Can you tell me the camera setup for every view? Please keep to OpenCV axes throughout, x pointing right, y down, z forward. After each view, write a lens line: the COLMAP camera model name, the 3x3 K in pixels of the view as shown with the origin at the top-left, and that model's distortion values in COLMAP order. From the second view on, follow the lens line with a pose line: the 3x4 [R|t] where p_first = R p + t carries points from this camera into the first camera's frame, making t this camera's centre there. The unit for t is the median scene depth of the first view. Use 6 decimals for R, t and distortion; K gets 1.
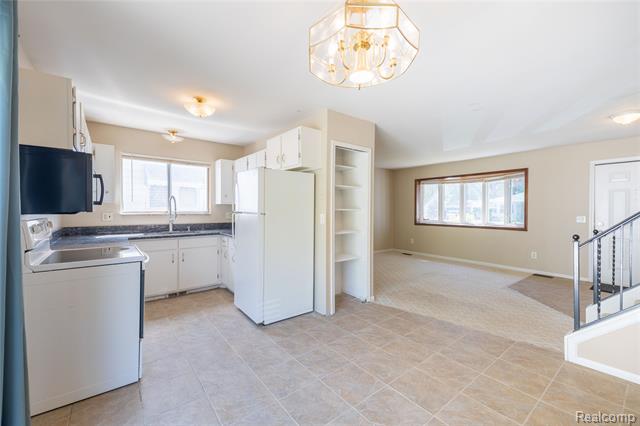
lens RADIAL K [[261.0, 0, 317.3], [0, 261.0, 210.6], [0, 0, 1]] dist [0.043241, -0.007635]
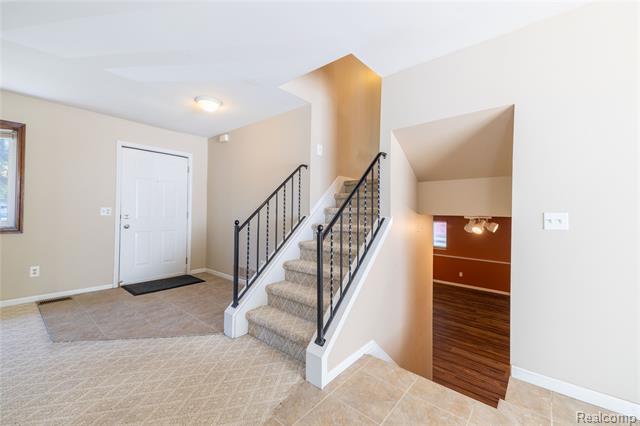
lens RADIAL K [[261.0, 0, 321.4], [0, 261.0, 210.3], [0, 0, 1]] dist [0.043241, -0.007635]
pose [[-0.205634, 0.002206, 0.978626, 0.077457], [-0.014523, 0.999880, -0.005306, 0.021942], [-0.978521, -0.015304, -0.205577, 0.495525]]
